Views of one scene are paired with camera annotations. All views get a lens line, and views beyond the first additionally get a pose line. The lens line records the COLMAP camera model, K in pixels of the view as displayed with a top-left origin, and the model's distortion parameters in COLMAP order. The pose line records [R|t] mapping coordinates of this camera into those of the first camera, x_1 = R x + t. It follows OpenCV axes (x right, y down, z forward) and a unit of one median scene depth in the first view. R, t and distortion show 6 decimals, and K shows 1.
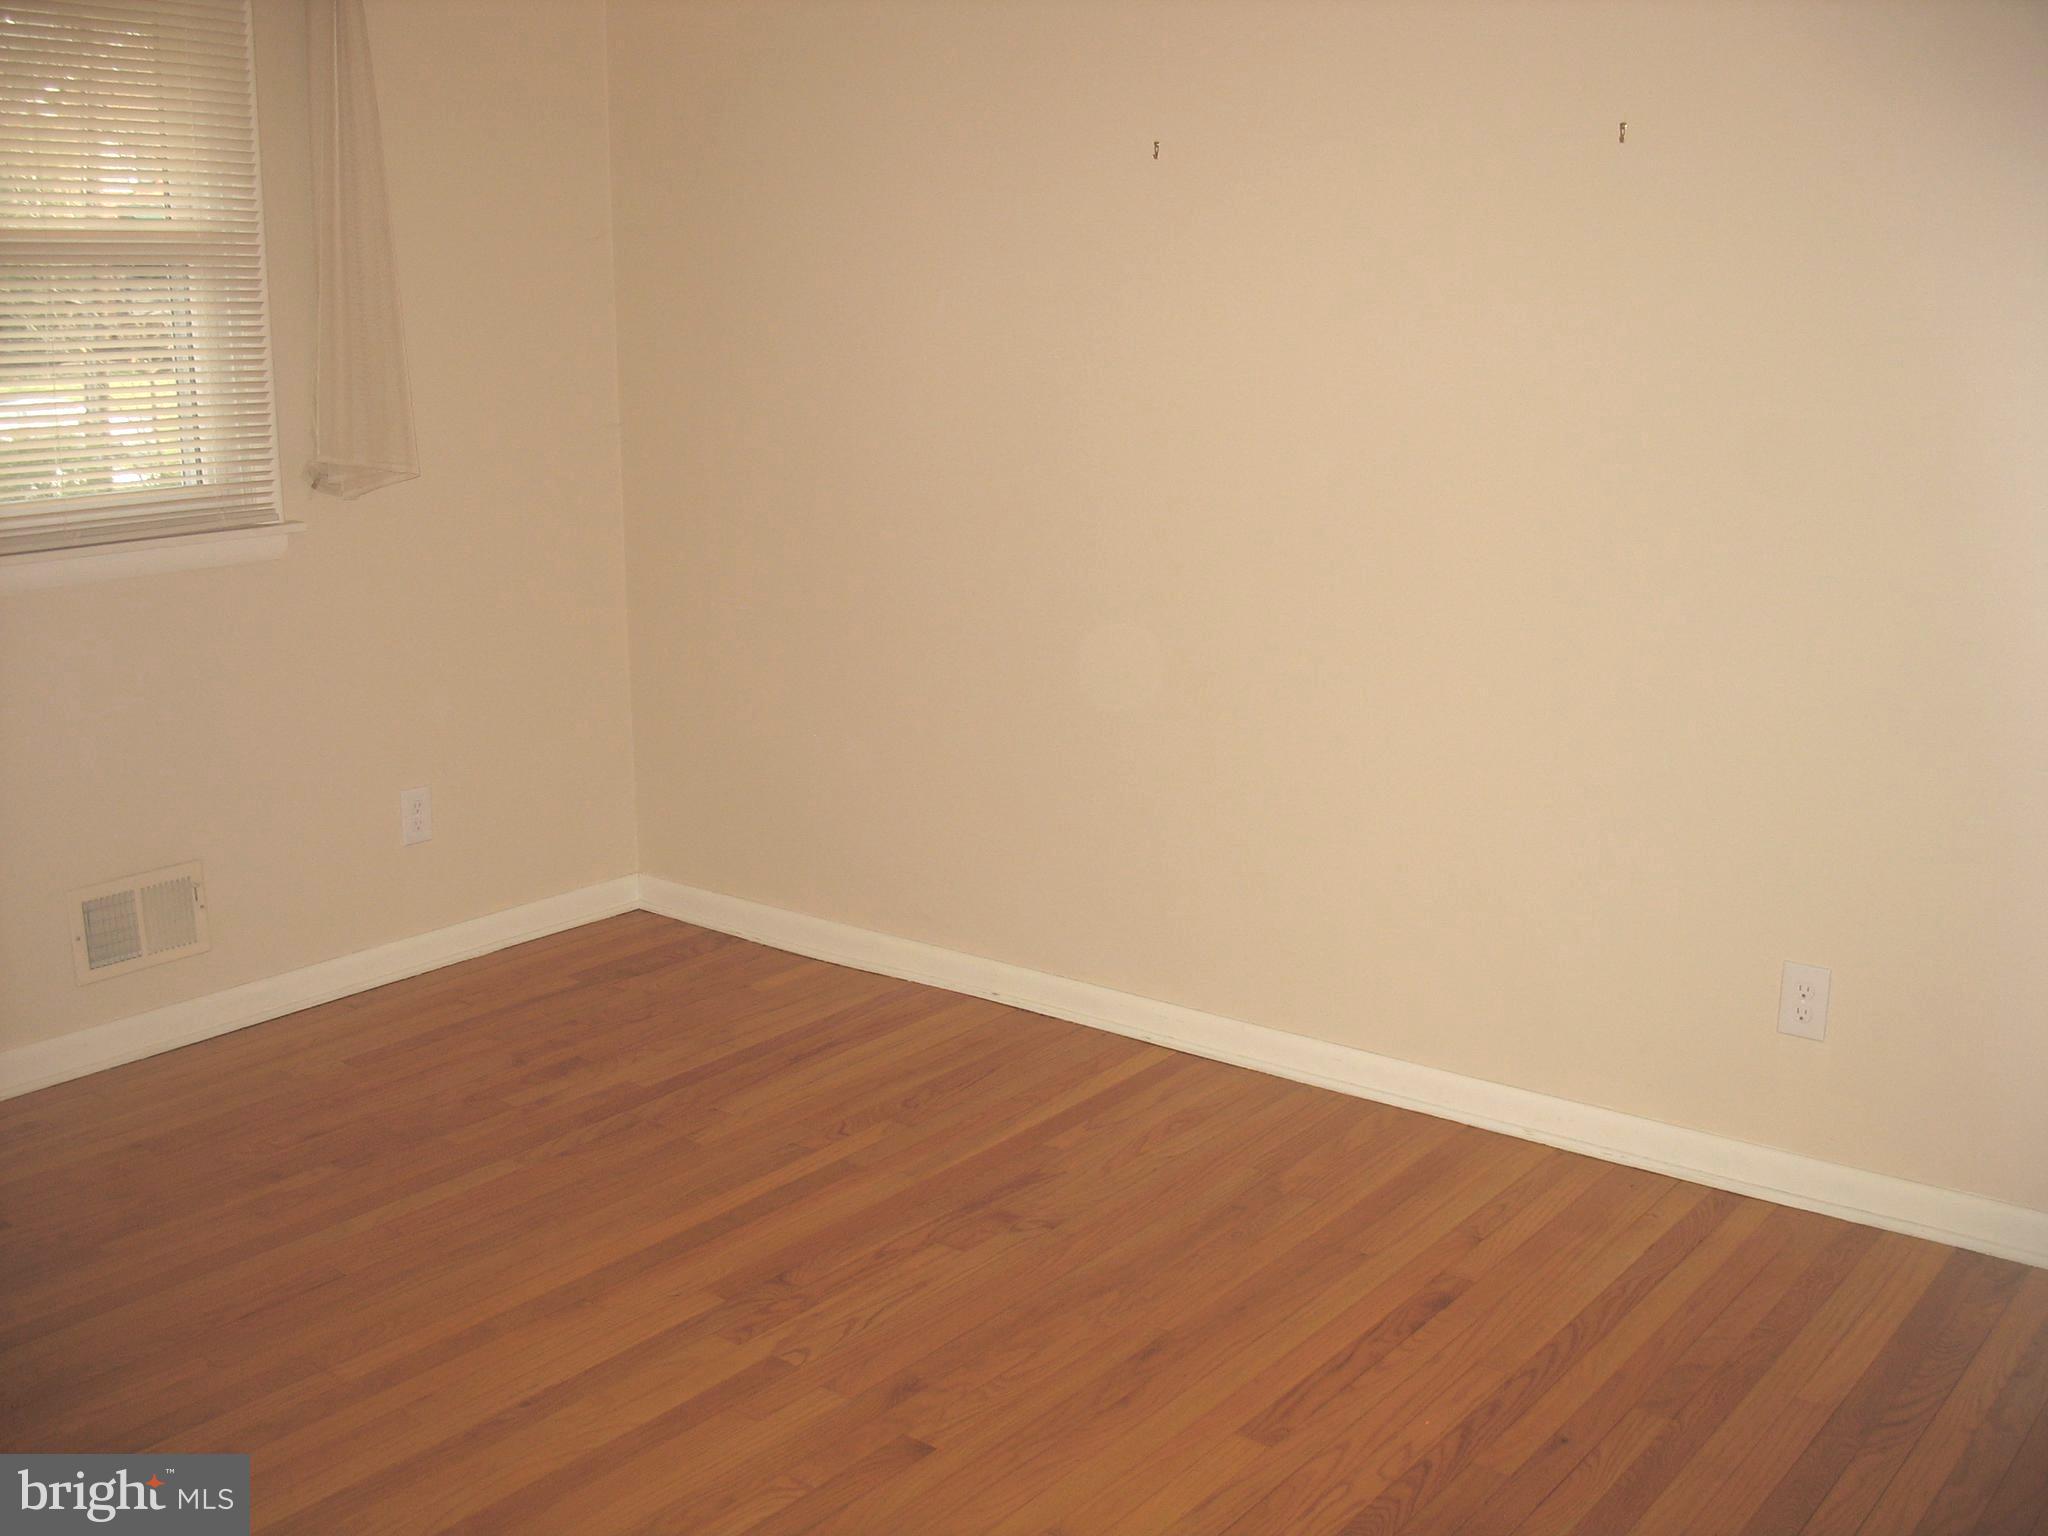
lens RADIAL K [[2109.9, 0, 1031.3], [0, 2109.9, 773.9], [0, 0, 1]] dist [-0.129322, 0.000000]
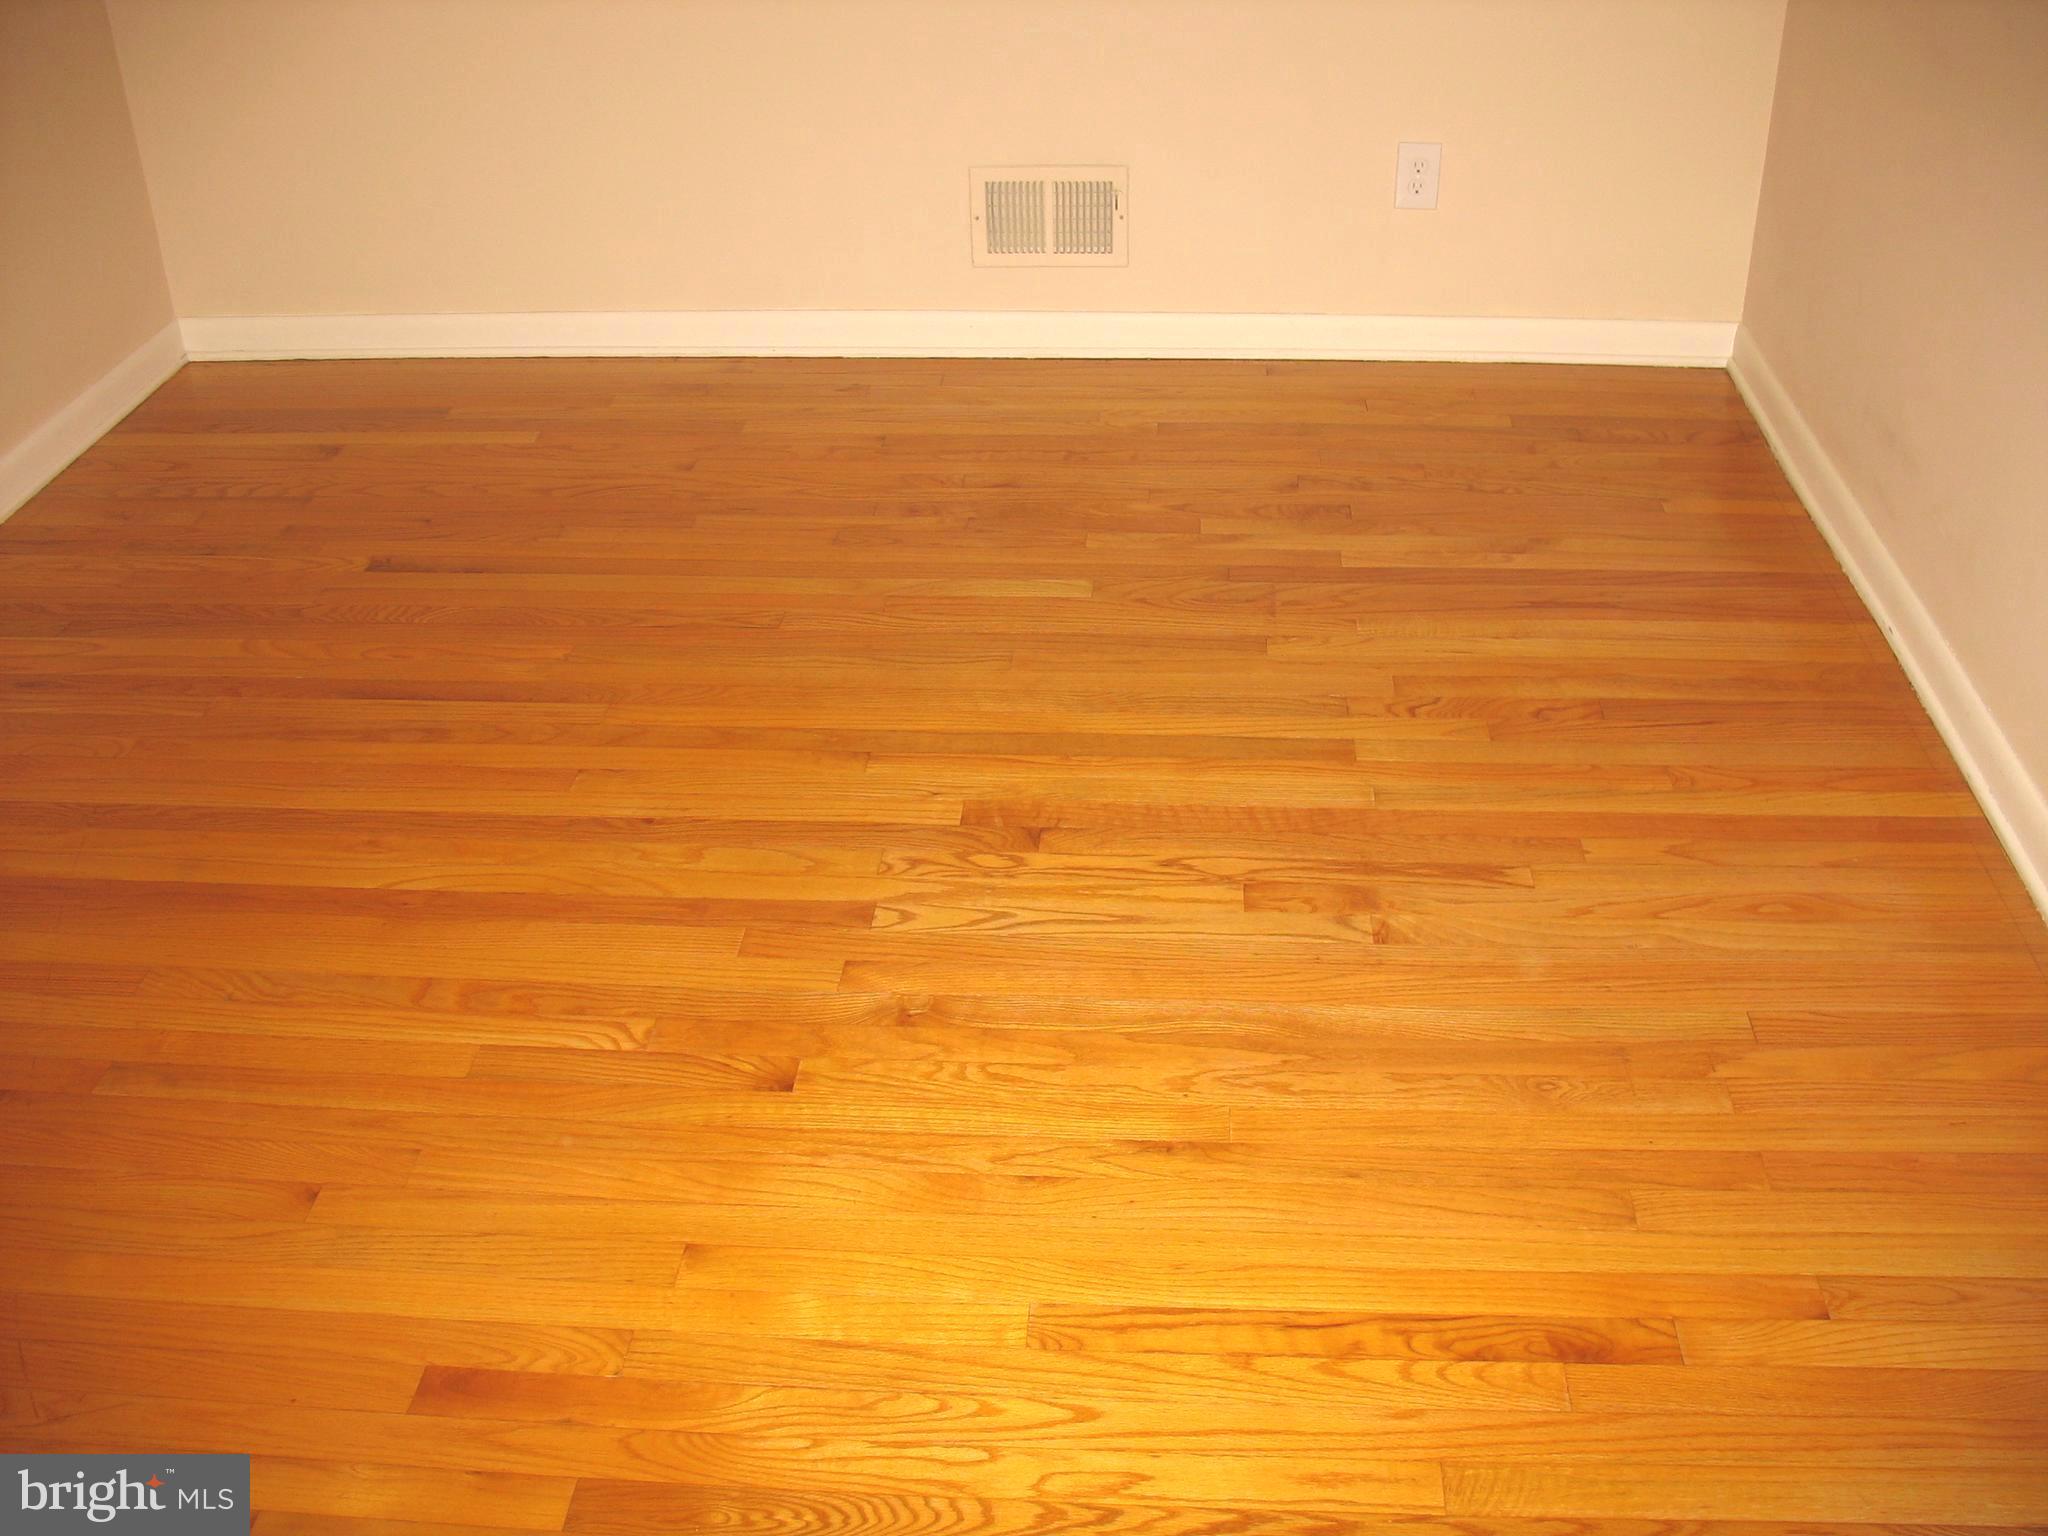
lens RADIAL K [[2109.9, 0, 1040.4], [0, 2109.9, 753.0], [0, 0, 1]] dist [-0.129322, 0.000000]
pose [[0.563947, 0.419198, -0.711503, 0.393826], [-0.171265, 0.902219, 0.395815, -0.095928], [0.807857, -0.101363, 0.580597, 0.464170]]
